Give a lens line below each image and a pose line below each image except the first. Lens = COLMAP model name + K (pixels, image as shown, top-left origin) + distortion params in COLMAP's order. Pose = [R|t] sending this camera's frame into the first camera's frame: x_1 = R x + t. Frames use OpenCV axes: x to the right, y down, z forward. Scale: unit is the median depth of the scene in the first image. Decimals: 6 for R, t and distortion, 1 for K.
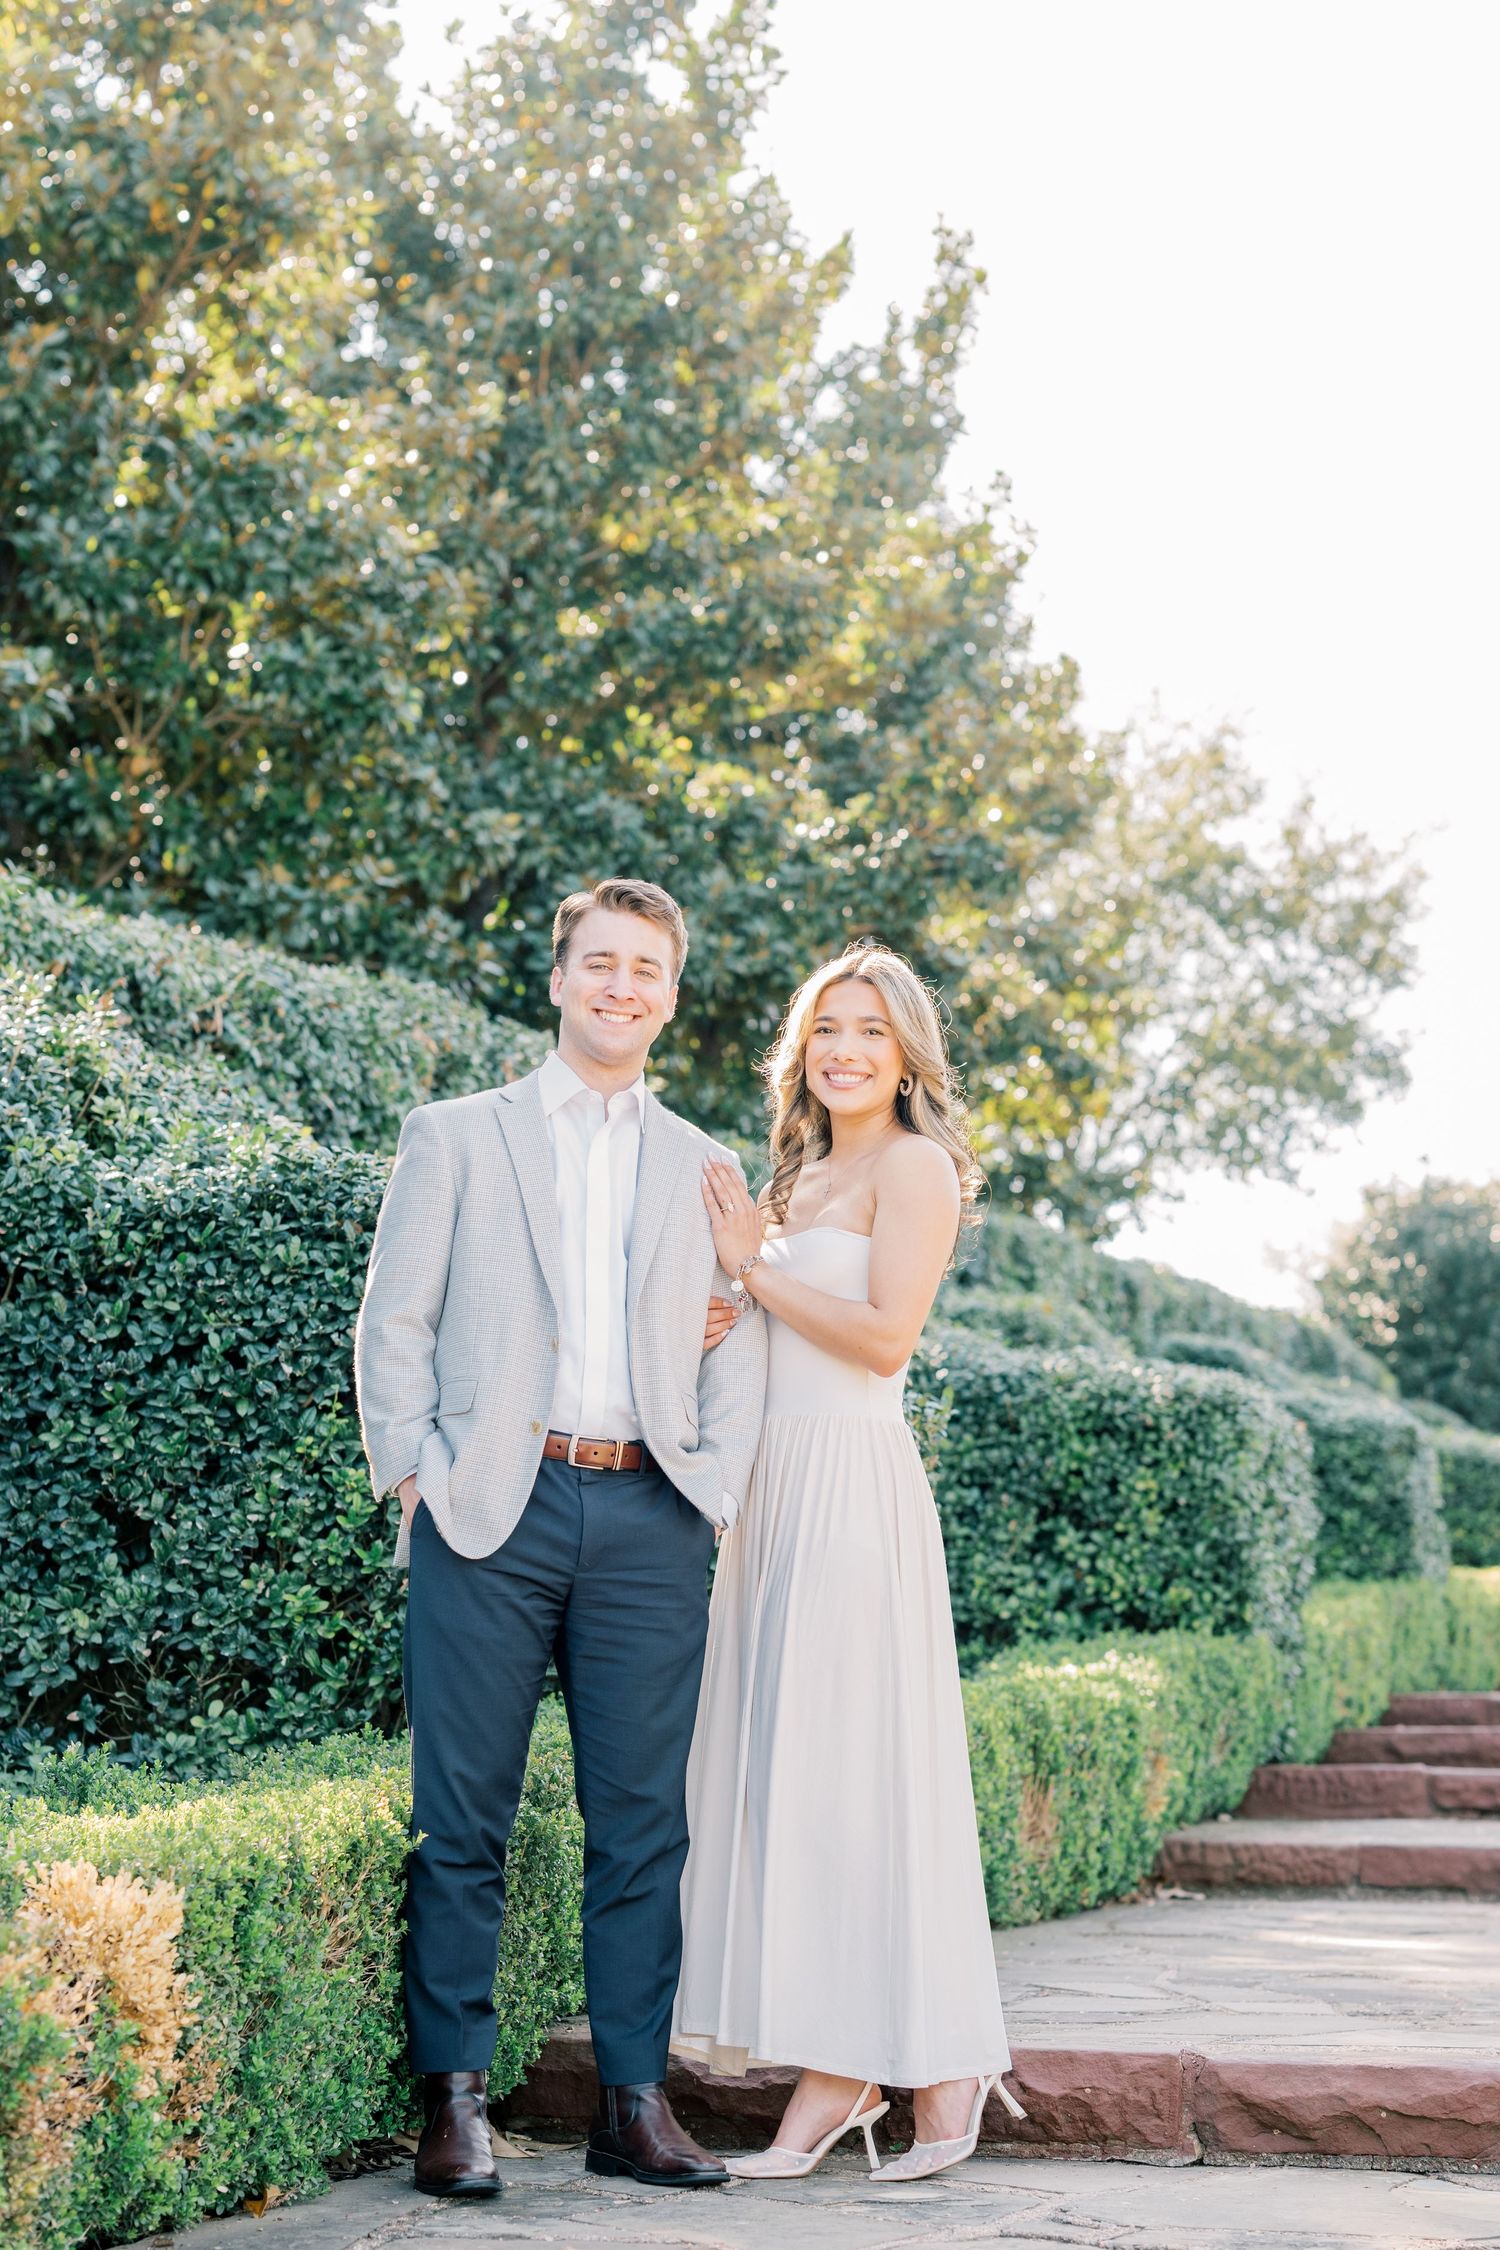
lens RADIAL K [[3937.9, 0, 794.6], [0, 3937.9, 1374.7], [0, 0, 1]] dist [-0.004727, 0.021800]
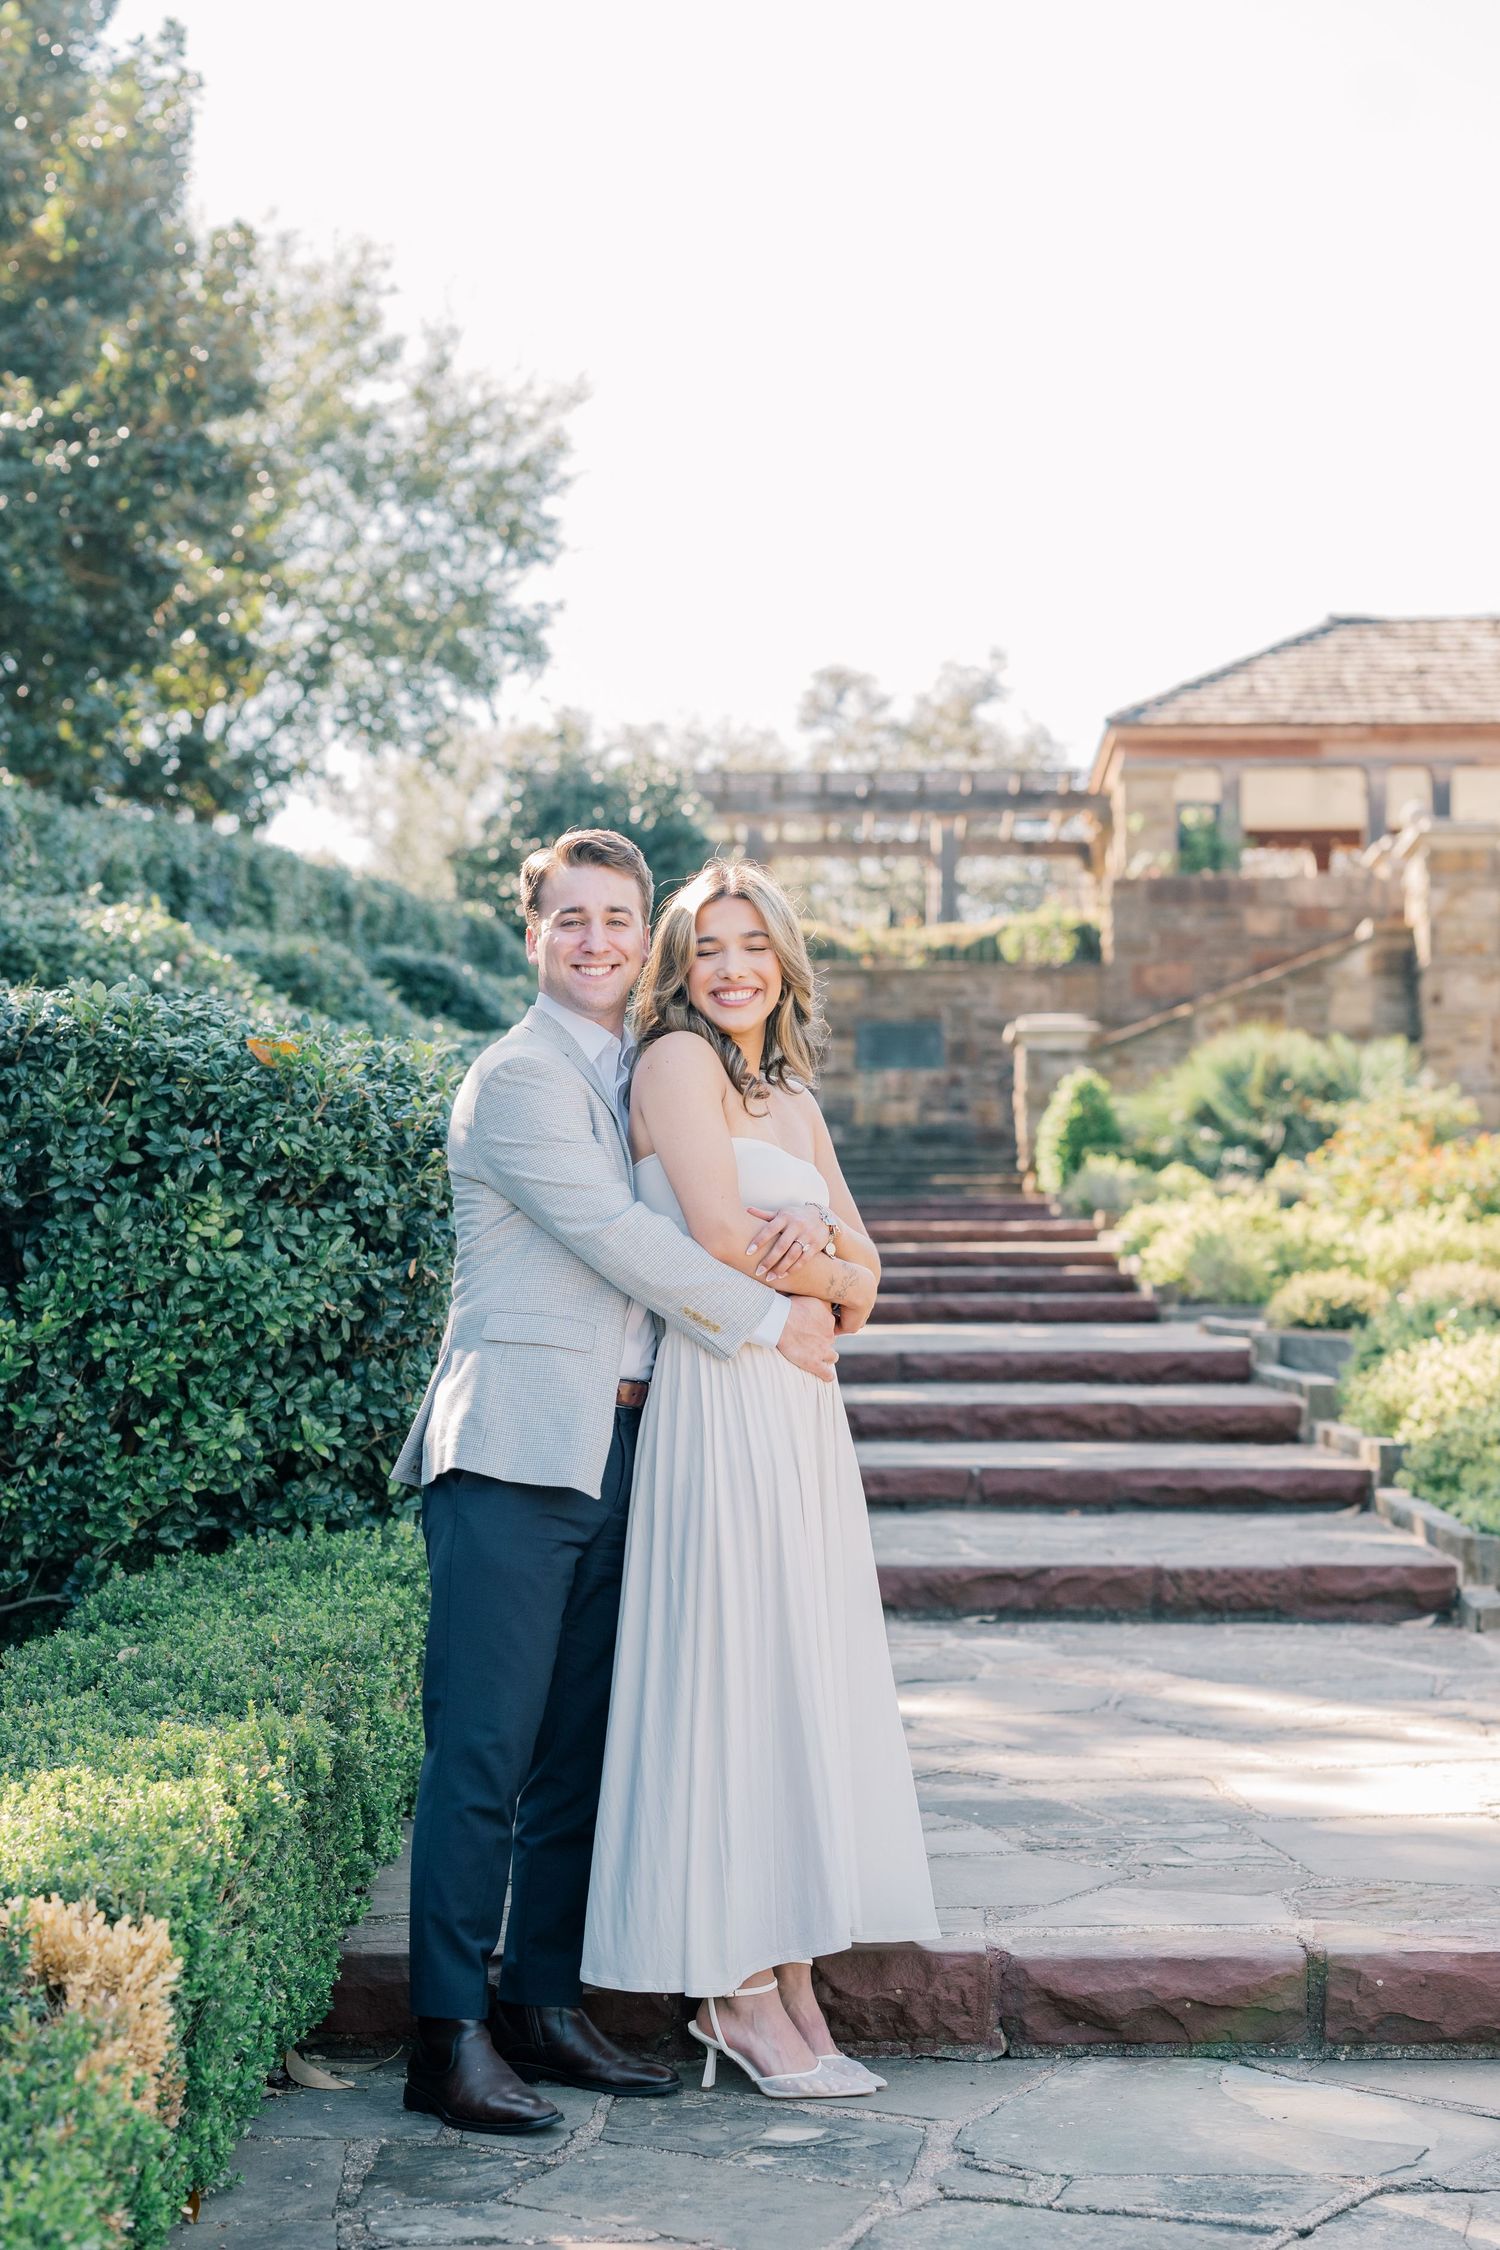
lens RADIAL K [[3955.7, 0, 726.7], [0, 3955.7, 1313.9], [0, 0, 1]] dist [0.027210, 0.021293]
pose [[0.973697, -0.015684, 0.227307, -0.156605], [-0.008374, 0.994491, 0.104490, -0.077801], [-0.227694, -0.103645, 0.968201, 0.031167]]
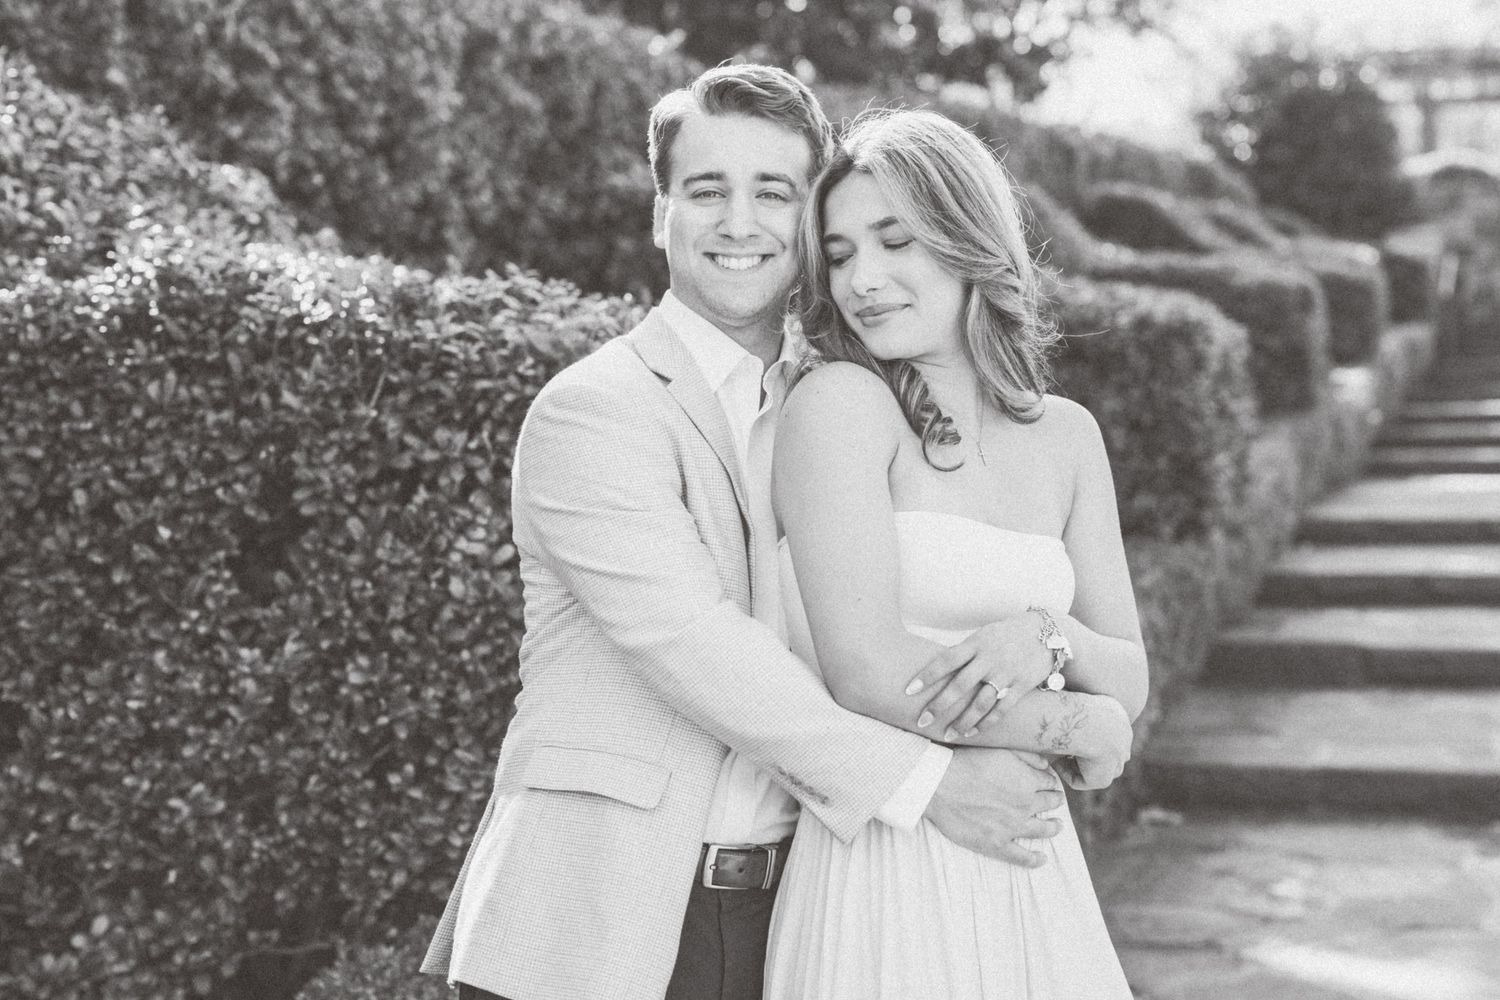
lens RADIAL K [[2604.2, 0, 752.1], [0, 2604.2, 440.0], [0, 0, 1]] dist [0.019974, 0.031336]
pose [[0.999378, -0.020554, -0.028669, 0.013334], [0.023578, 0.993710, 0.109476, -0.078166], [0.026239, -0.110083, 0.993576, 0.443269]]
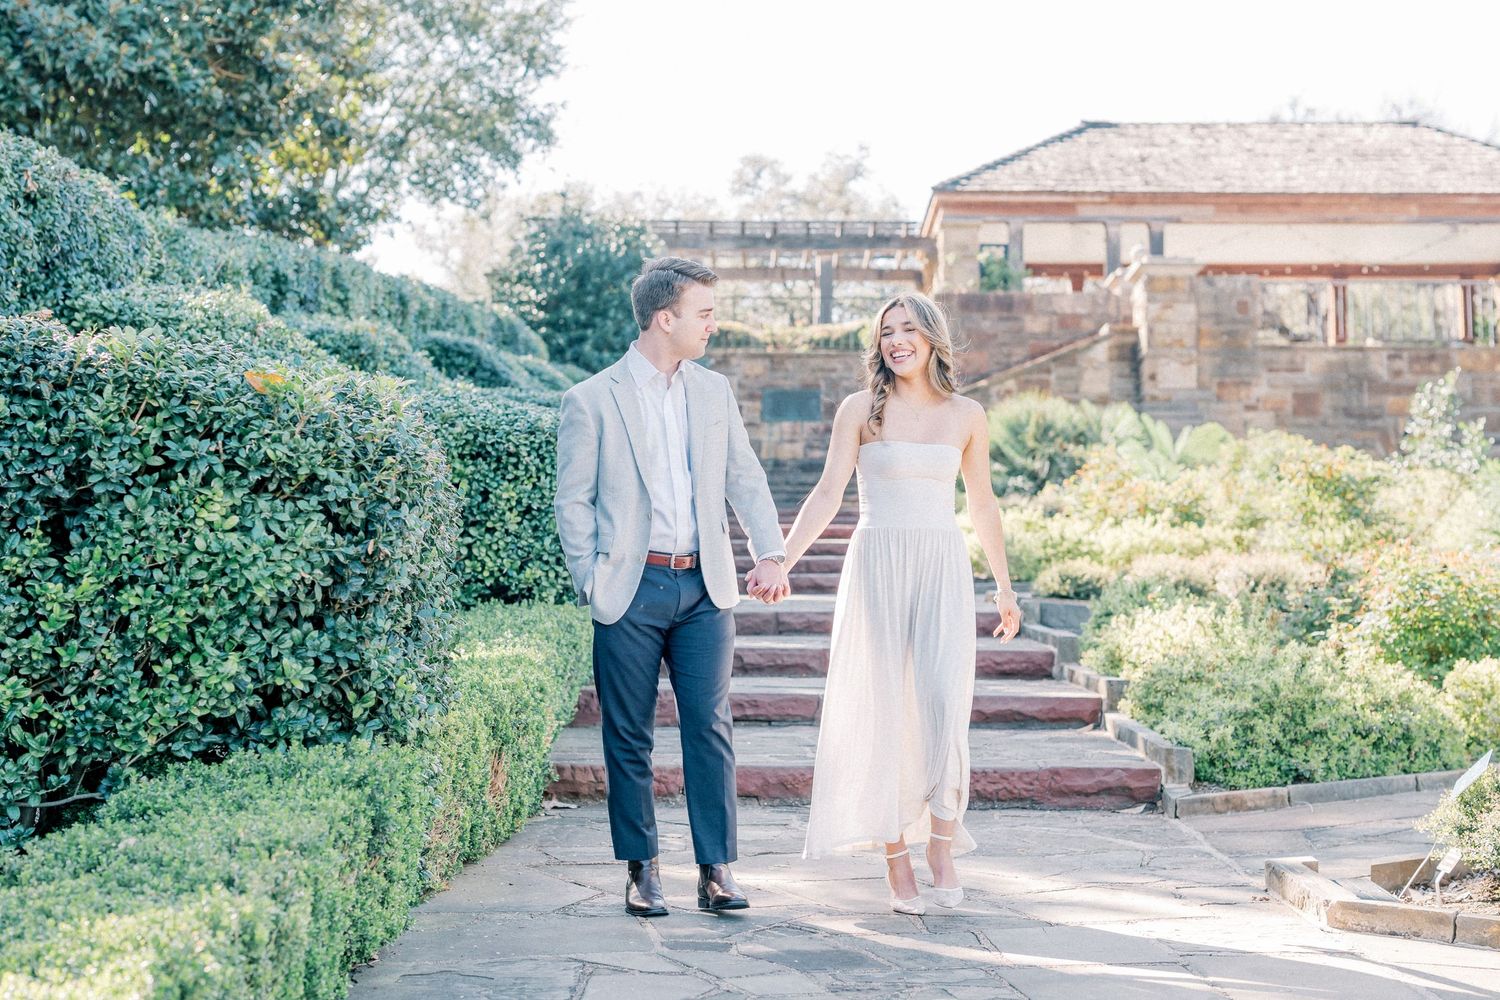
lens RADIAL K [[2625.3, 0, 751.9], [0, 2625.3, 520.8], [0, 0, 1]] dist [-0.004727, 0.021800]
pose [[0.967680, -0.002166, 0.252171, -0.105453], [-0.018388, 0.996695, 0.079124, -0.064691], [-0.251509, -0.081203, 0.964442, 0.139977]]
